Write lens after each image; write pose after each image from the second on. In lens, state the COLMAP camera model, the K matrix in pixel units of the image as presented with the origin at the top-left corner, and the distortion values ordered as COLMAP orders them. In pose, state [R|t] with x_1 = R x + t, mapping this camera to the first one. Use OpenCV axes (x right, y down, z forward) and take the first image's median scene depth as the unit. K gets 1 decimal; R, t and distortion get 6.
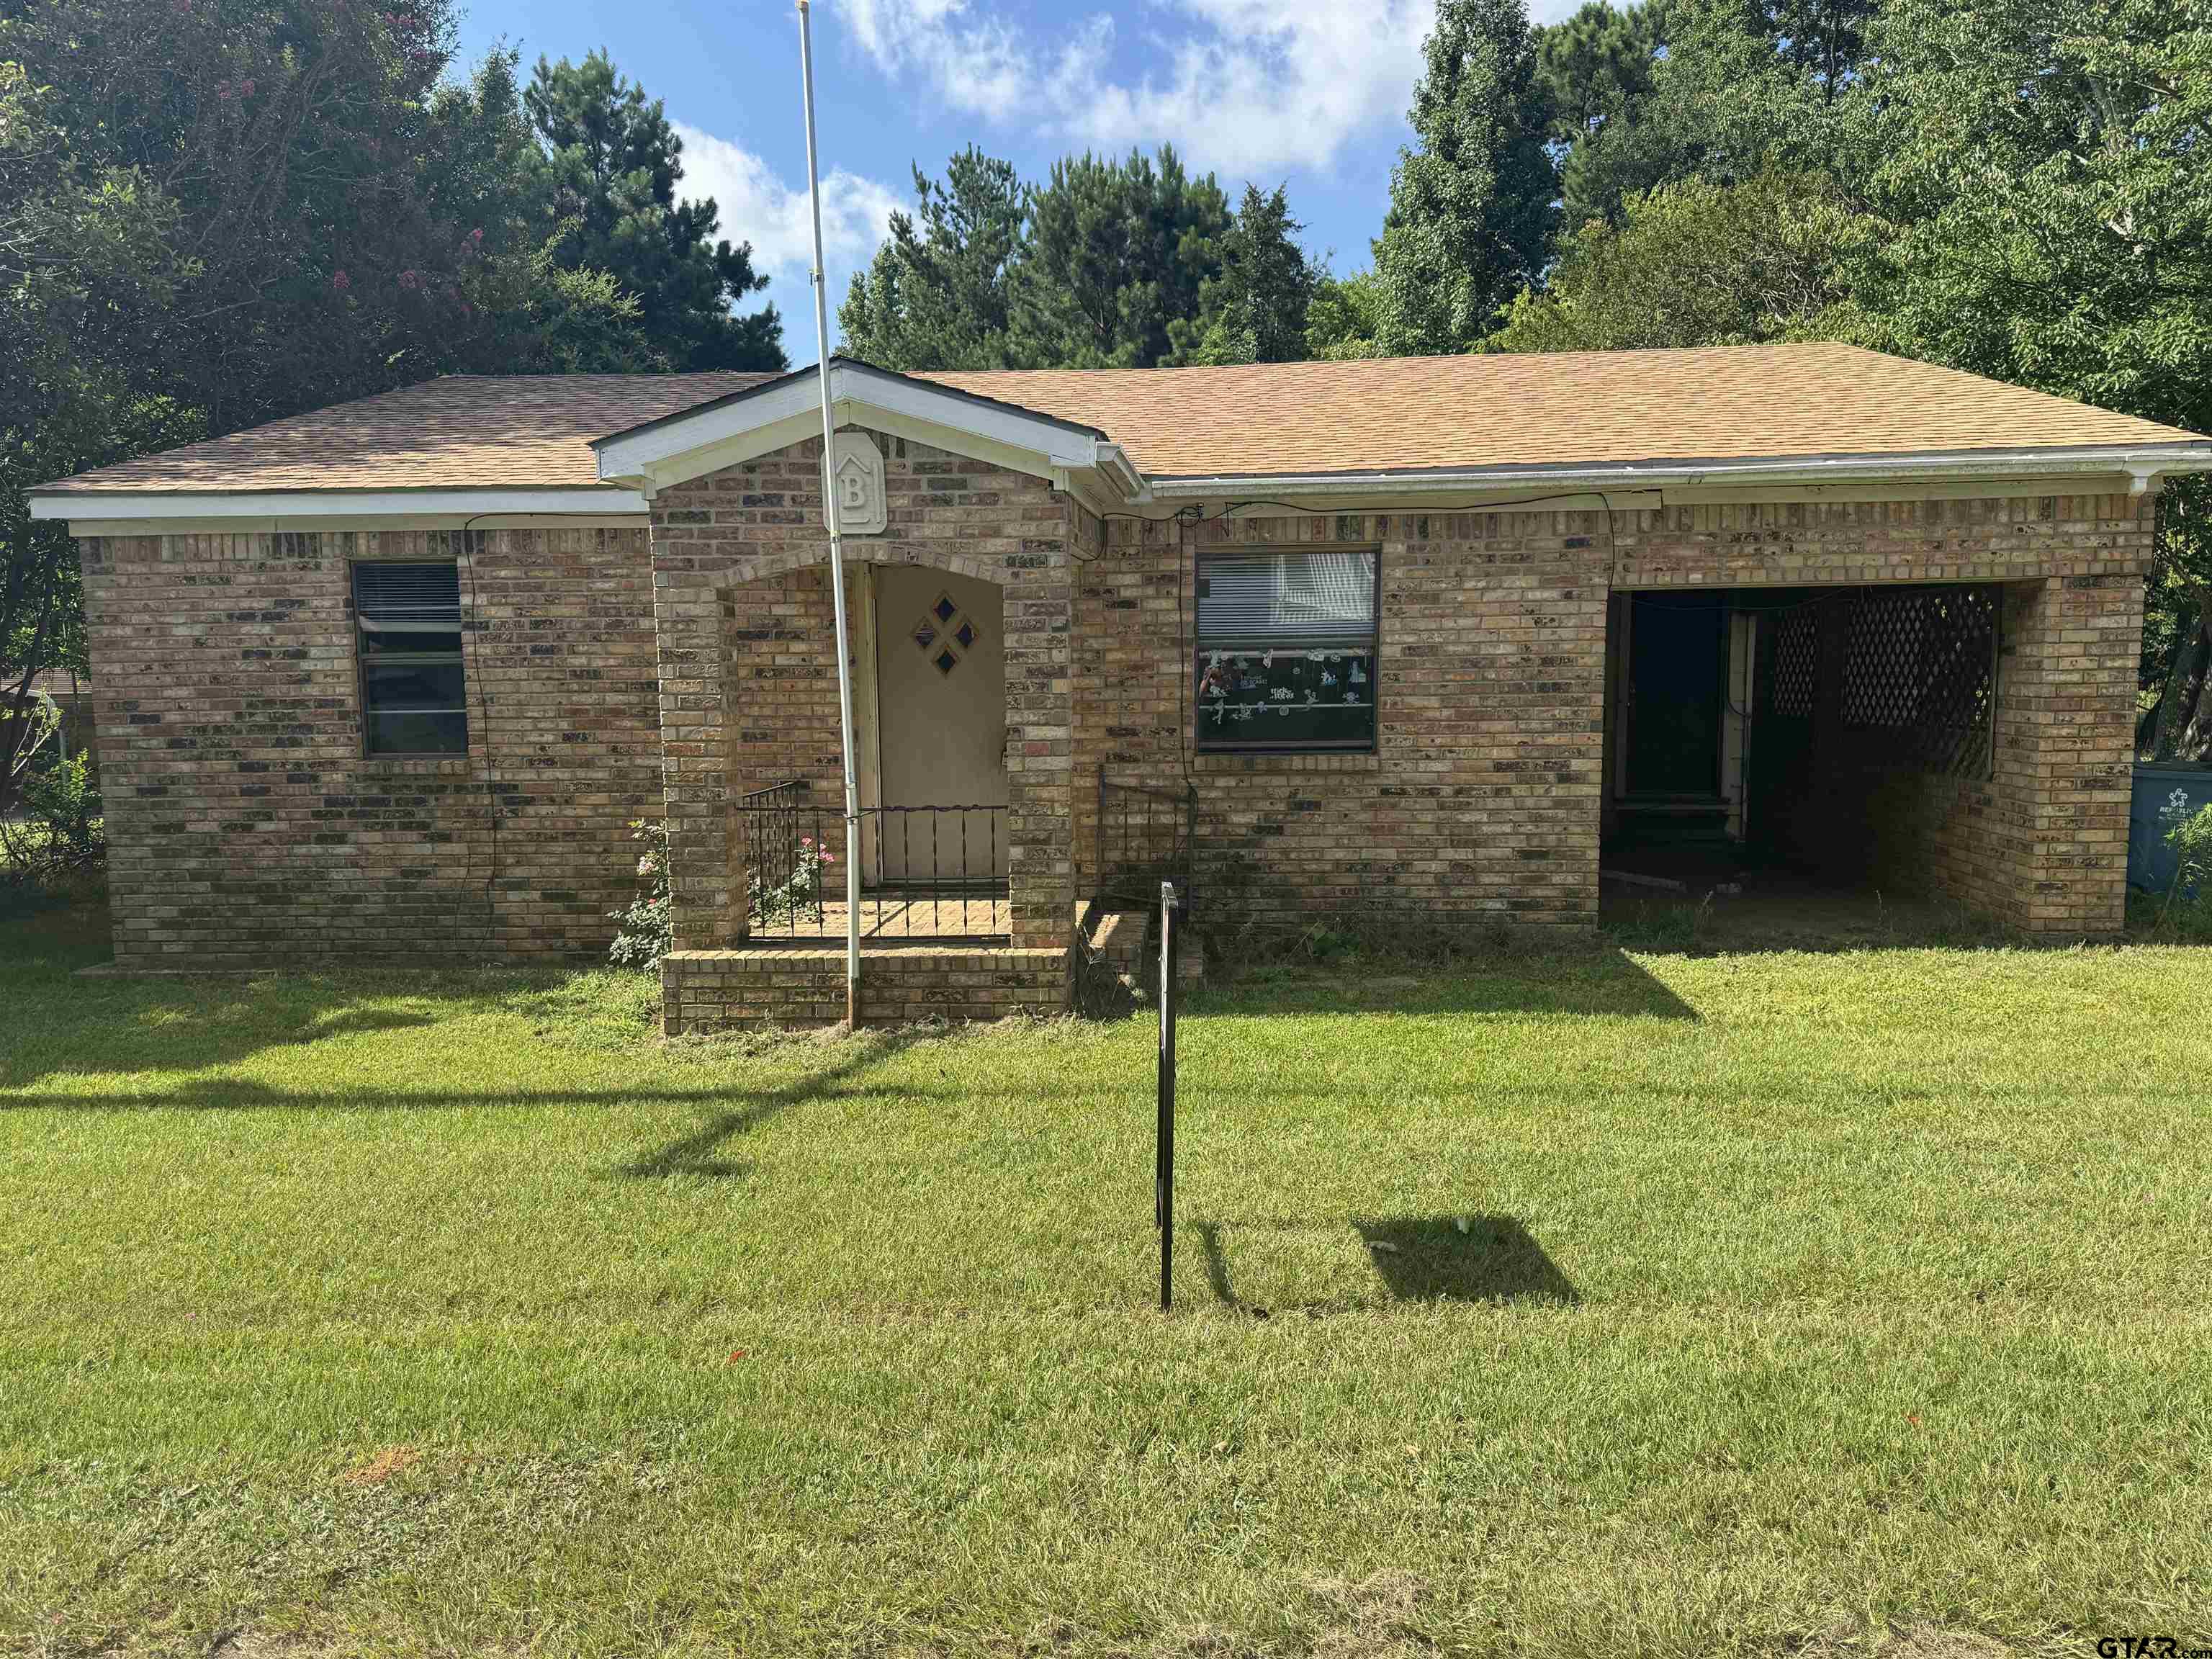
lens RADIAL K [[1548.2, 0, 1103.3], [0, 1548.2, 822.6], [0, 0, 1]] dist [-0.010795, -0.010260]
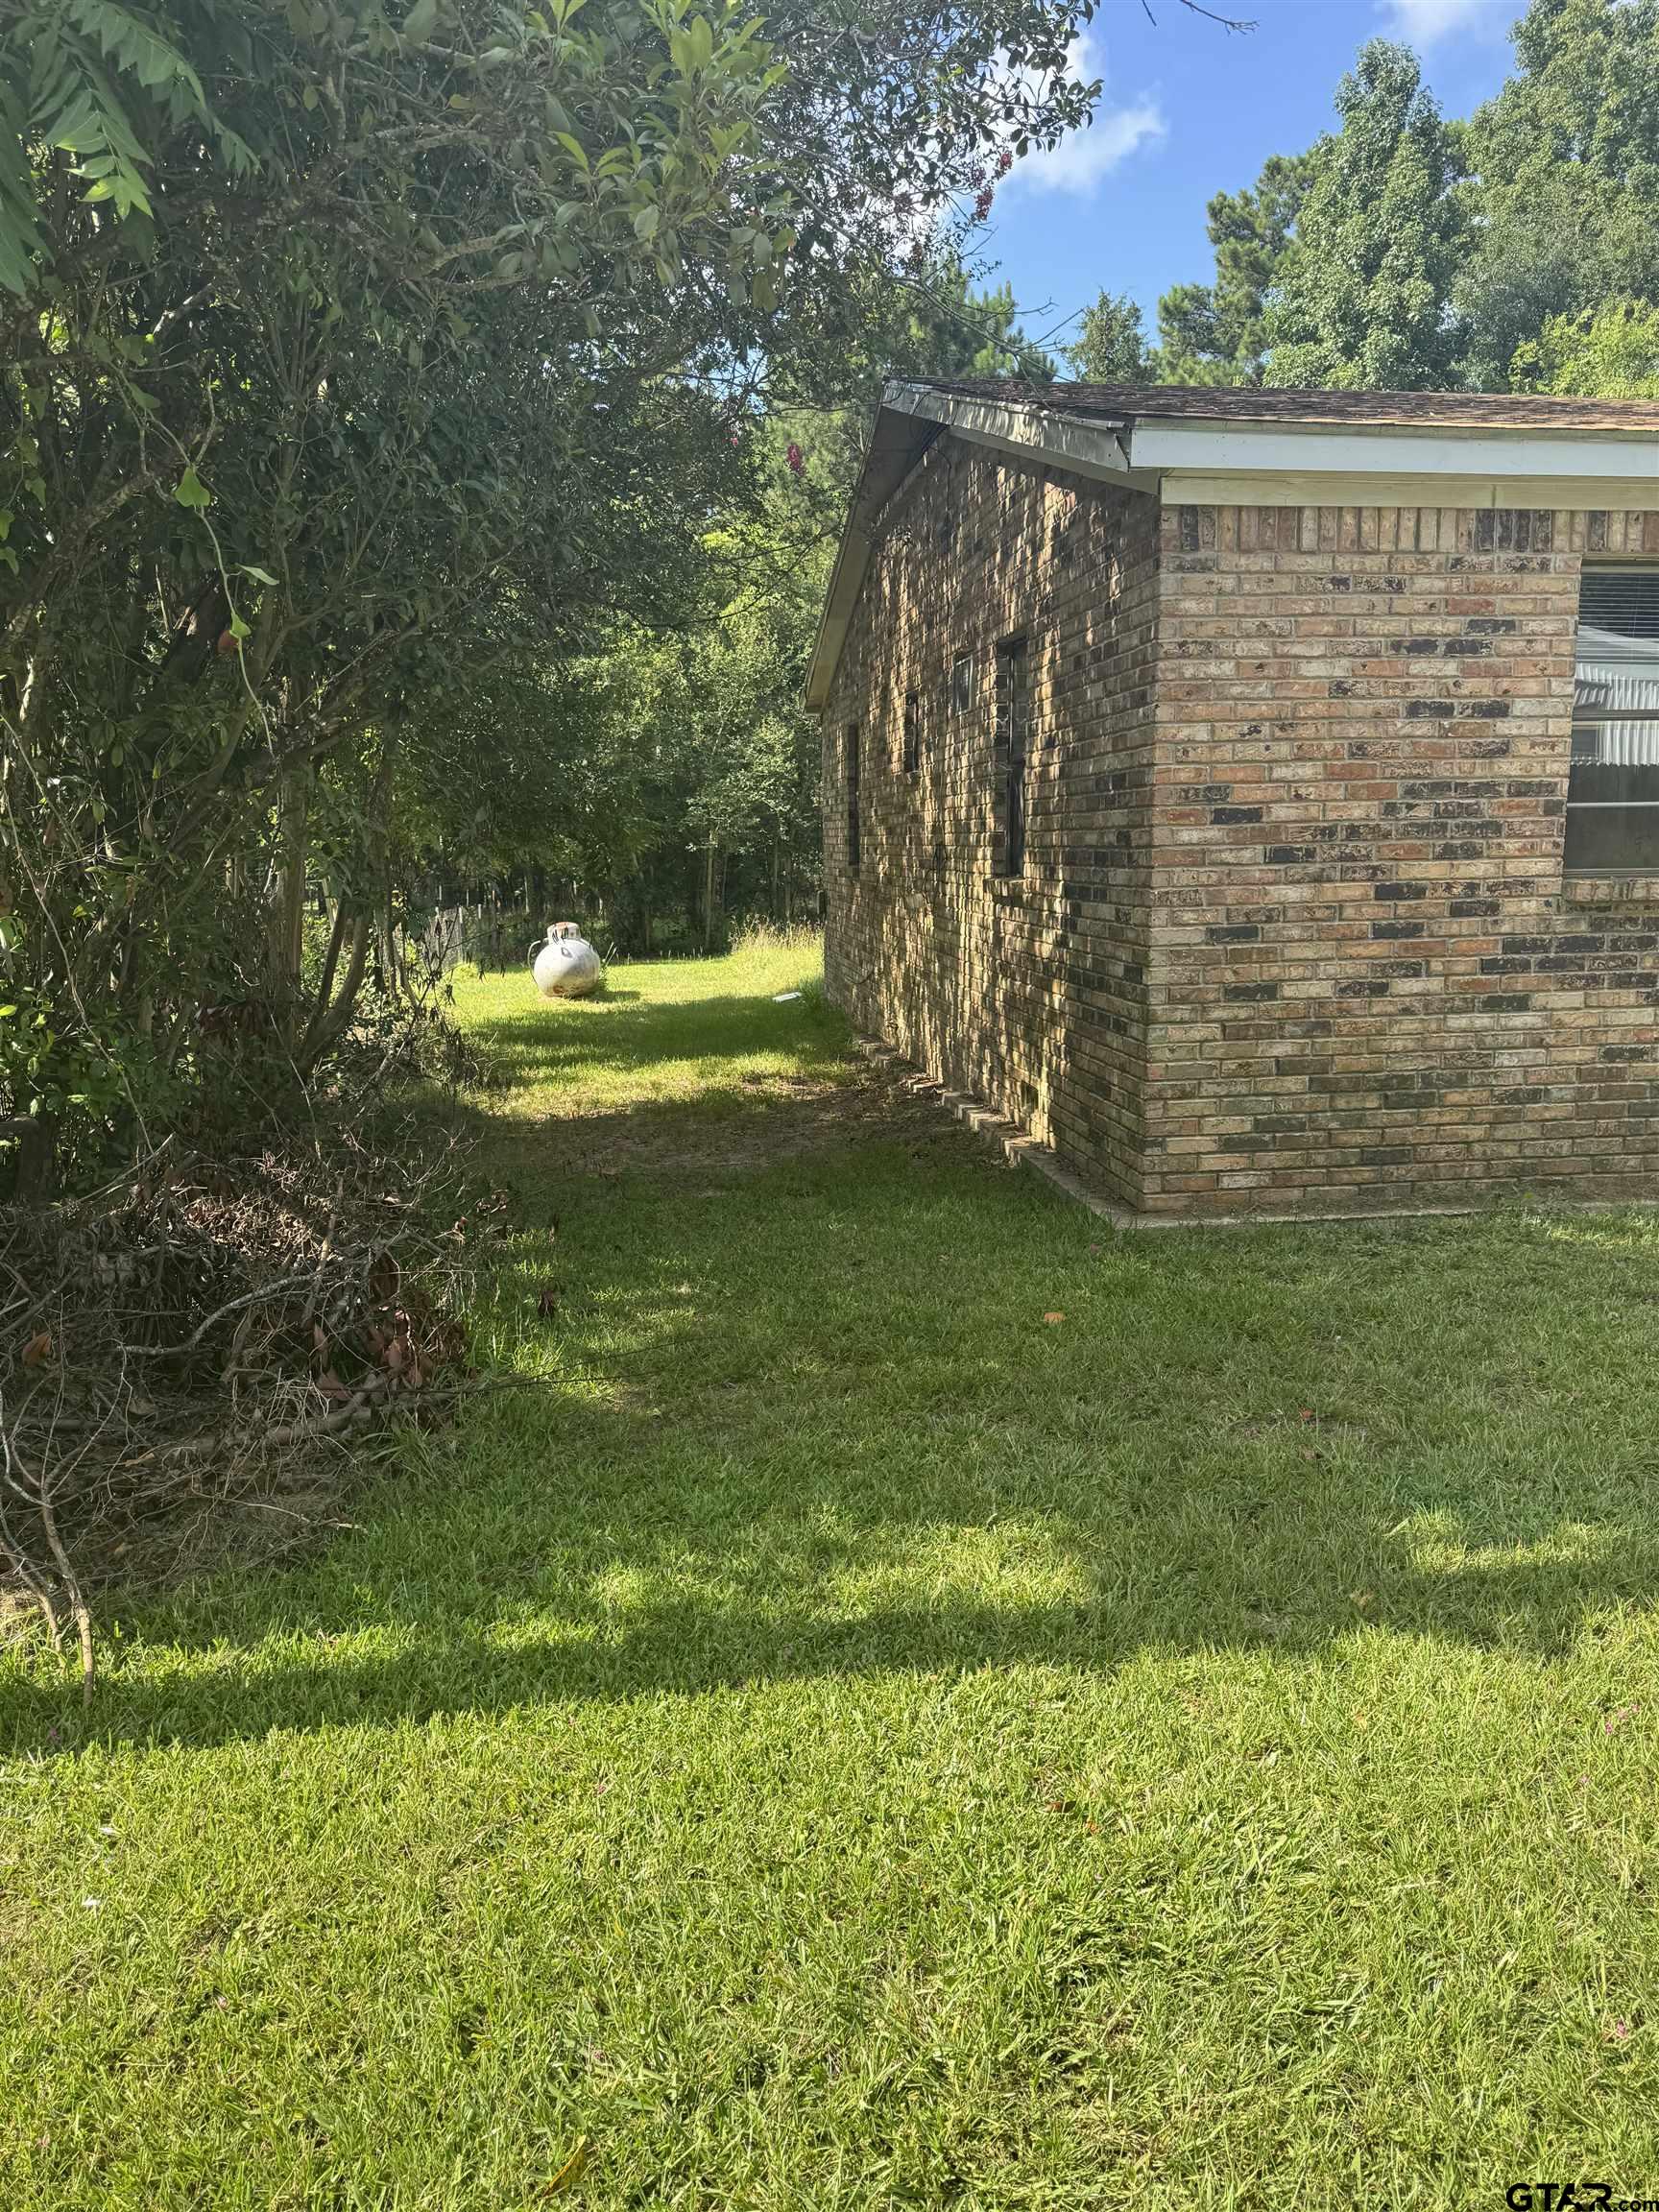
lens RADIAL K [[1548.2, 0, 831.3], [0, 1548.2, 1113.2], [0, 0, 1]] dist [-0.010795, -0.010260]
pose [[0.989439, -0.032157, 0.141336, -0.878138], [0.022551, 0.997358, 0.069050, 0.005448], [-0.143183, -0.065134, 0.987551, 0.403992]]
